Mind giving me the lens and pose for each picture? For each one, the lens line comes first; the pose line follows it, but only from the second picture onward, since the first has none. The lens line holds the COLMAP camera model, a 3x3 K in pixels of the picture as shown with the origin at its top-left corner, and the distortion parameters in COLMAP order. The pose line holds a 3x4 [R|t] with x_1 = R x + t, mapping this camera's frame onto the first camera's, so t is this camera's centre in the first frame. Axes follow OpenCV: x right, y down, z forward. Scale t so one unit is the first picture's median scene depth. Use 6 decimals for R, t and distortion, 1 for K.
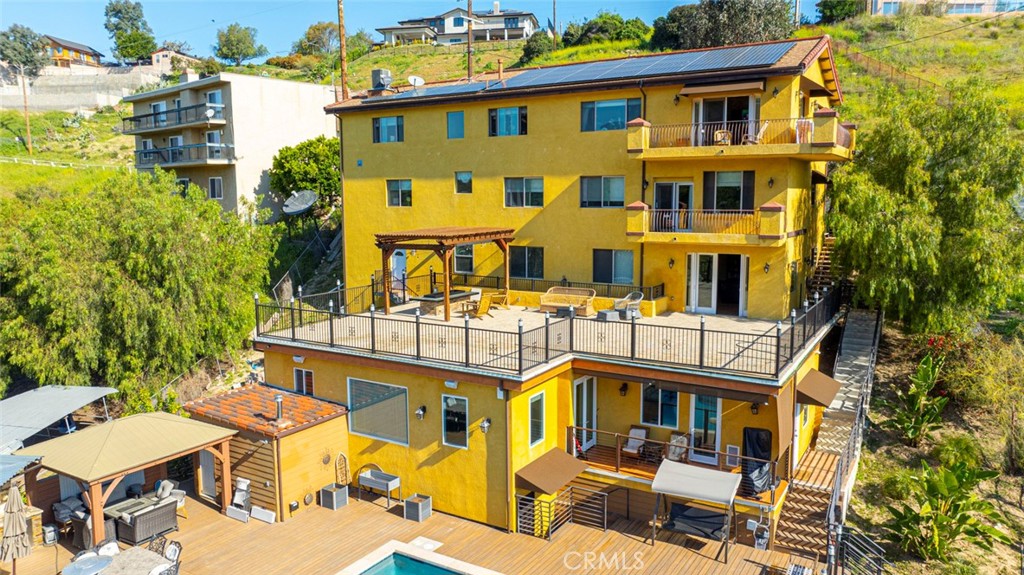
lens RADIAL K [[722.9, 0, 512.0], [0, 722.9, 287.5], [0, 0, 1]] dist [-0.035232, 0.028458]
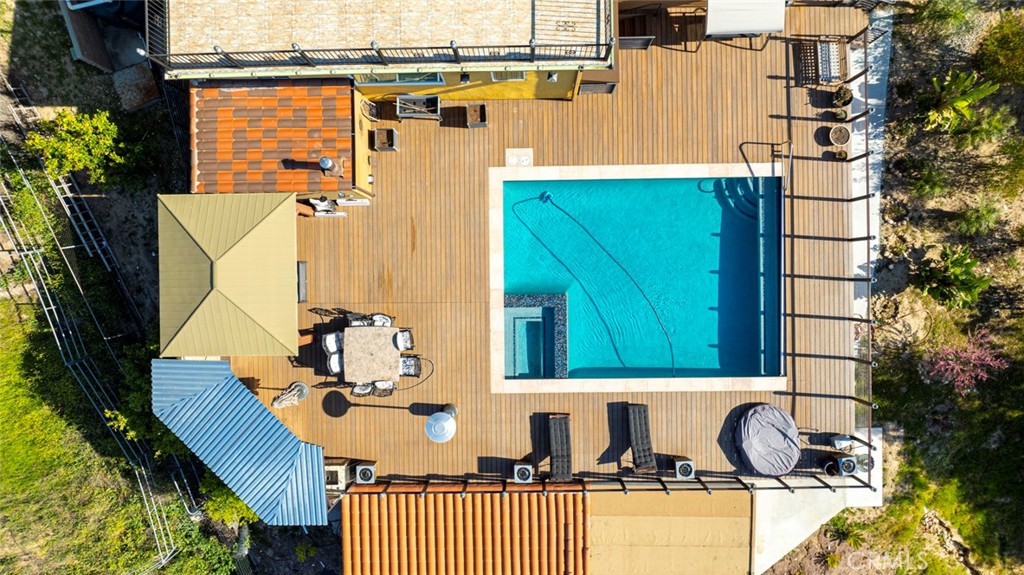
lens RADIAL K [[710.7, 0, 518.6], [0, 710.7, 288.7], [0, 0, 1]] dist [-0.032730, 0.041373]
pose [[0.844771, -0.534865, -0.016805, -0.135142], [0.082576, 0.099266, 0.991629, -0.456940], [-0.528719, -0.839086, 0.128024, 0.452828]]
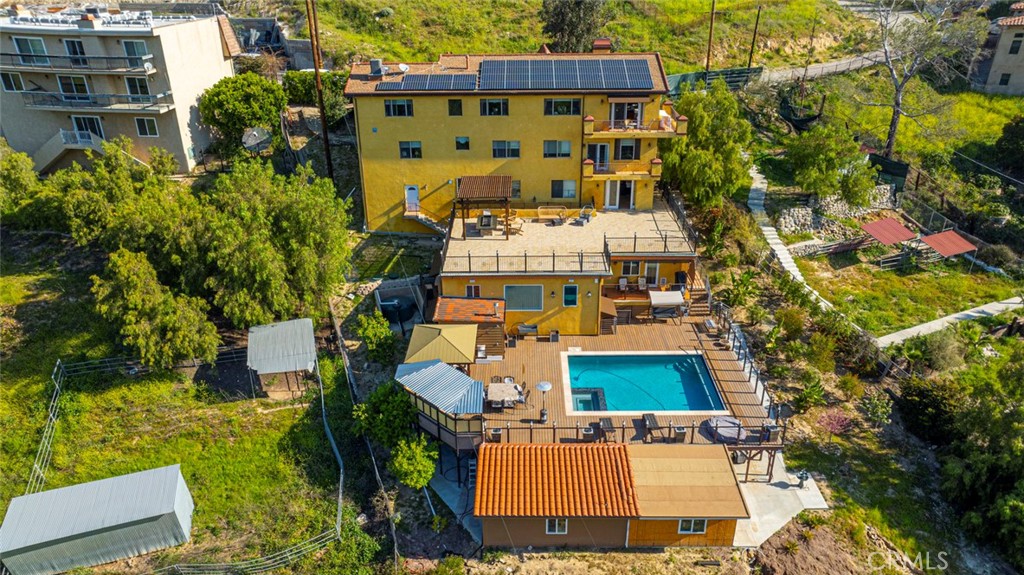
lens RADIAL K [[722.9, 0, 512.0], [0, 722.9, 287.5], [0, 0, 1]] dist [-0.035232, 0.028458]
pose [[0.856562, -0.223835, 0.464972, -0.860907], [0.070859, 0.943514, 0.323666, -0.387052], [-0.511156, -0.244293, 0.824039, -0.491572]]
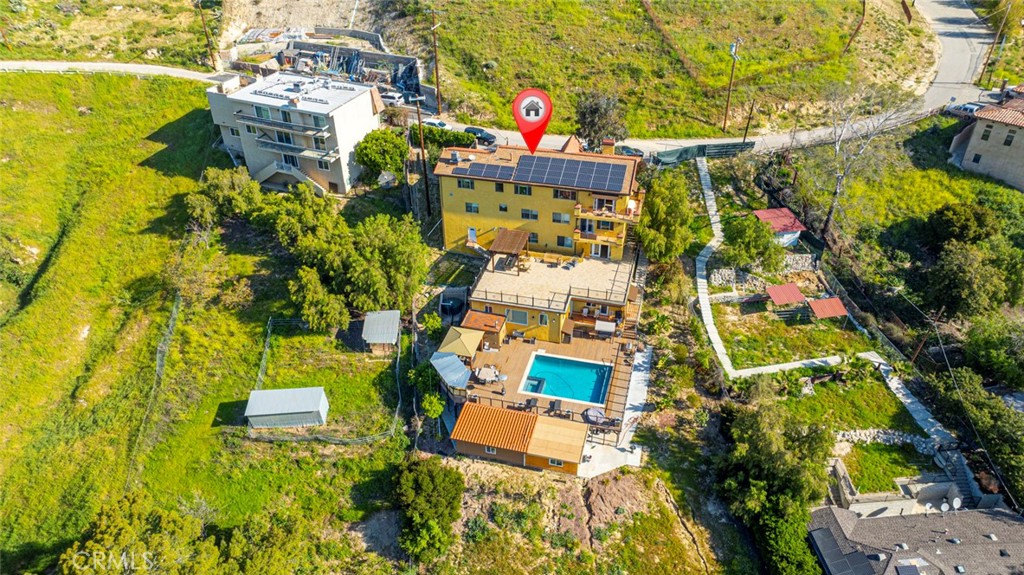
lens RADIAL K [[722.9, 0, 512.0], [0, 722.9, 287.5], [0, 0, 1]] dist [-0.035232, 0.028458]
pose [[0.956730, -0.167219, 0.238130, -0.758954], [0.042235, 0.889516, 0.454948, -1.158308], [-0.287897, -0.425205, 0.858089, -1.450698]]
